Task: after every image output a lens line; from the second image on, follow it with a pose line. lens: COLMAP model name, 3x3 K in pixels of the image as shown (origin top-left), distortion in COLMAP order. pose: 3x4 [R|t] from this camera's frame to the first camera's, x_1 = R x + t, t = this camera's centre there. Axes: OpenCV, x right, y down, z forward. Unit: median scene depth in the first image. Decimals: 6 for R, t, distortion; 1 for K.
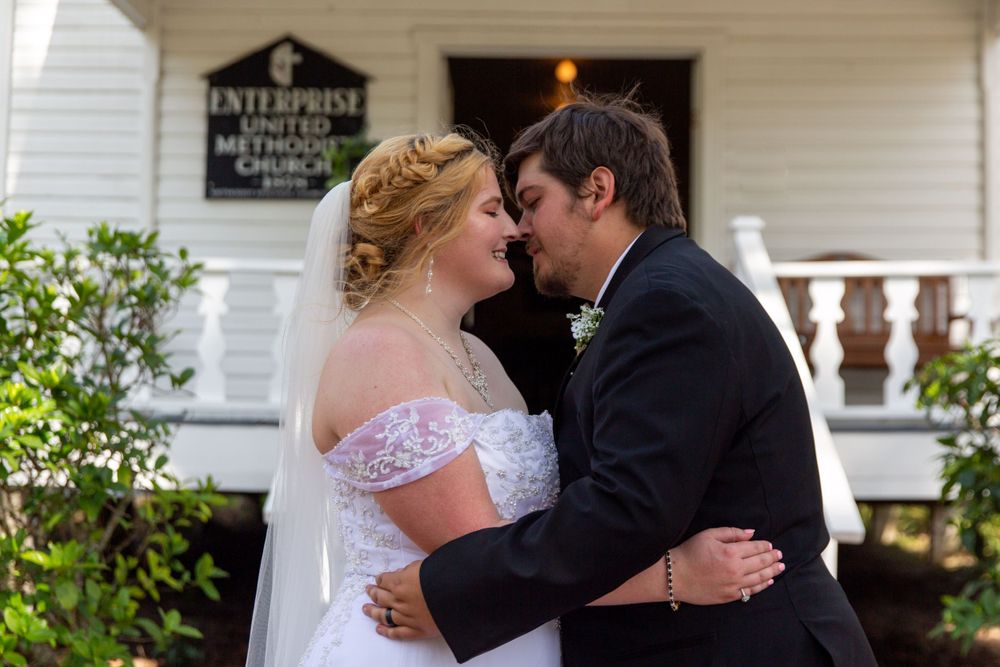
lens RADIAL K [[1733.9, 0, 504.0], [0, 1733.9, 335.8], [0, 0, 1]] dist [0.046716, 0.000000]
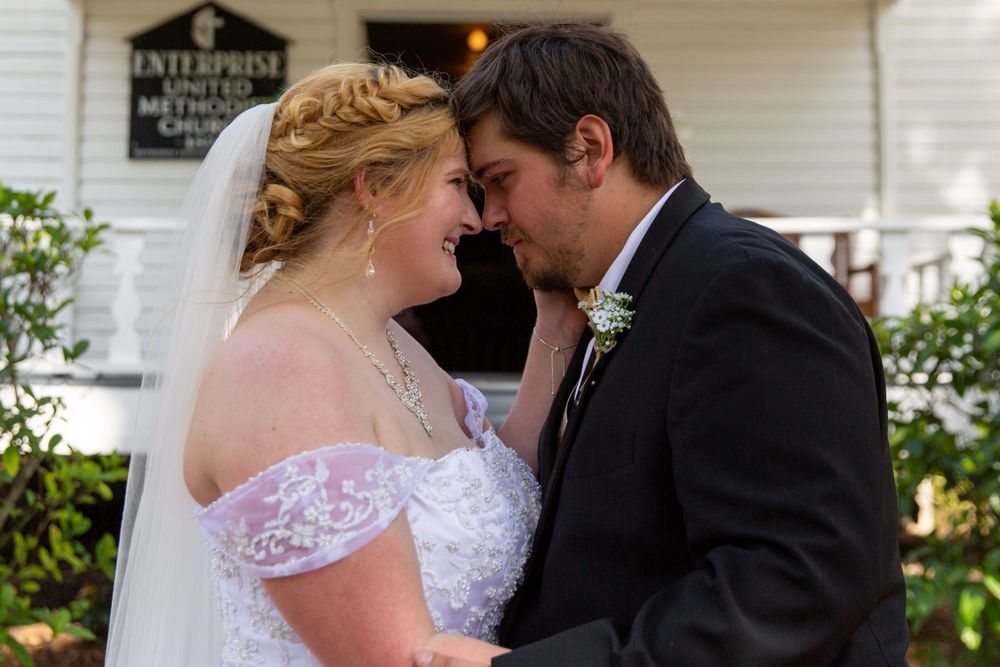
lens RADIAL K [[1394.9, 0, 489.0], [0, 1394.9, 246.4], [0, 0, 1]] dist [0.019306, 0.000000]
pose [[0.998427, -0.005065, 0.055835, -0.007332], [0.006131, 0.999802, -0.018953, -0.012210], [-0.055727, 0.019265, 0.998260, 0.198634]]
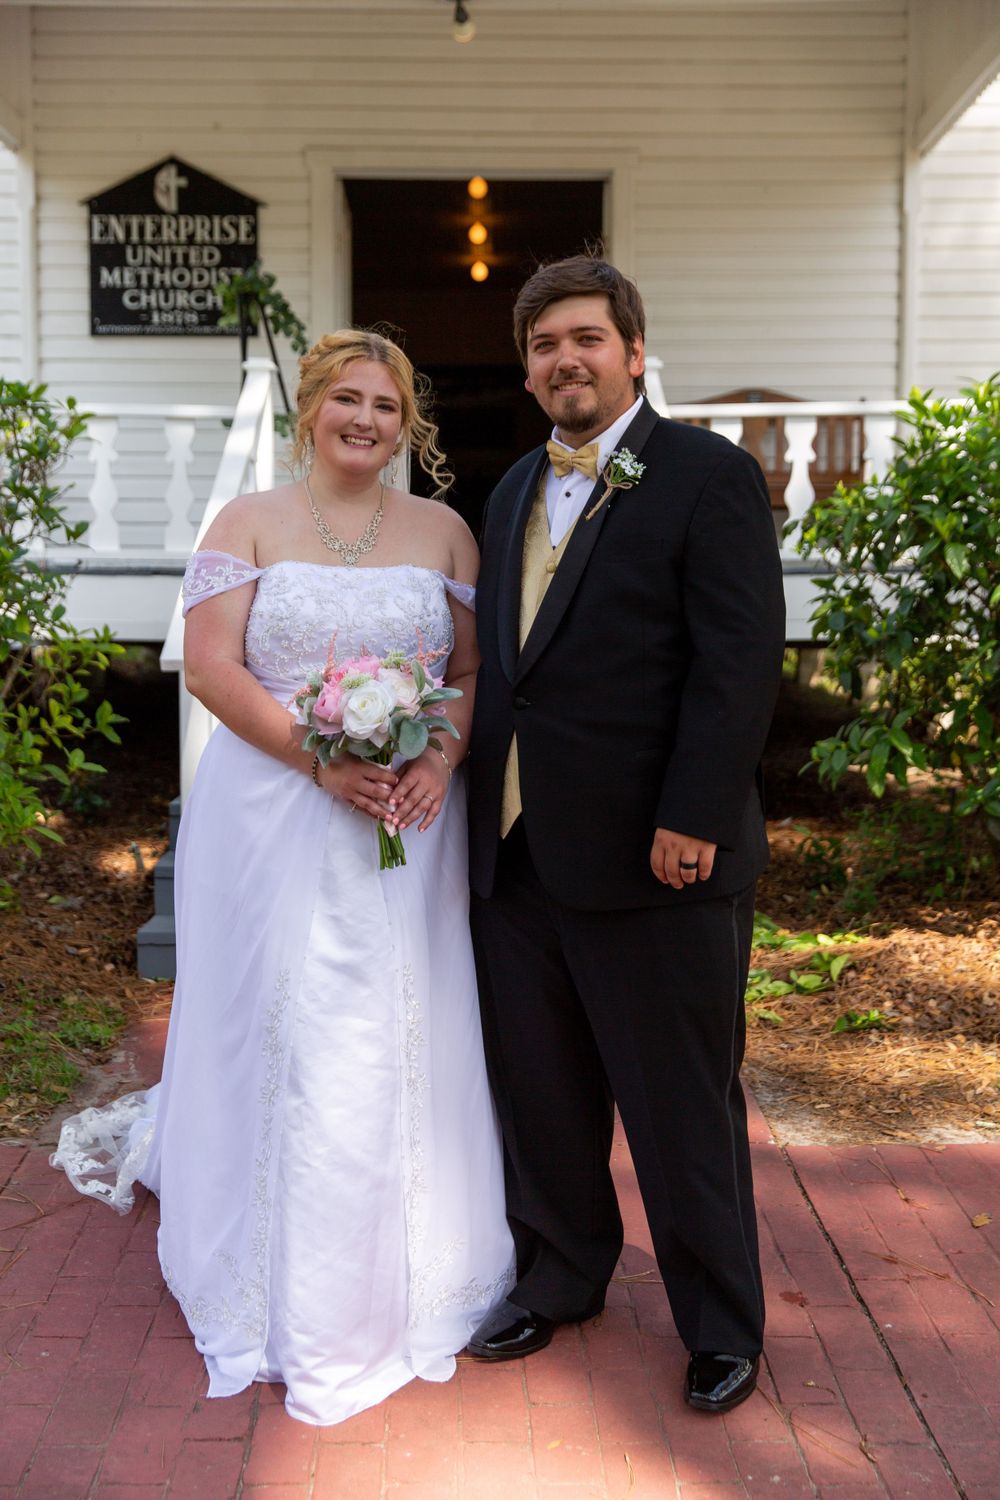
lens RADIAL K [[2007.3, 0, 513.9], [0, 2007.3, 763.8], [0, 0, 1]] dist [0.050018, 0.000000]
pose [[0.999482, -0.013681, 0.029131, 0.028630], [0.009199, 0.988828, 0.148779, -0.010878], [-0.030841, -0.148434, 0.988441, -0.158328]]
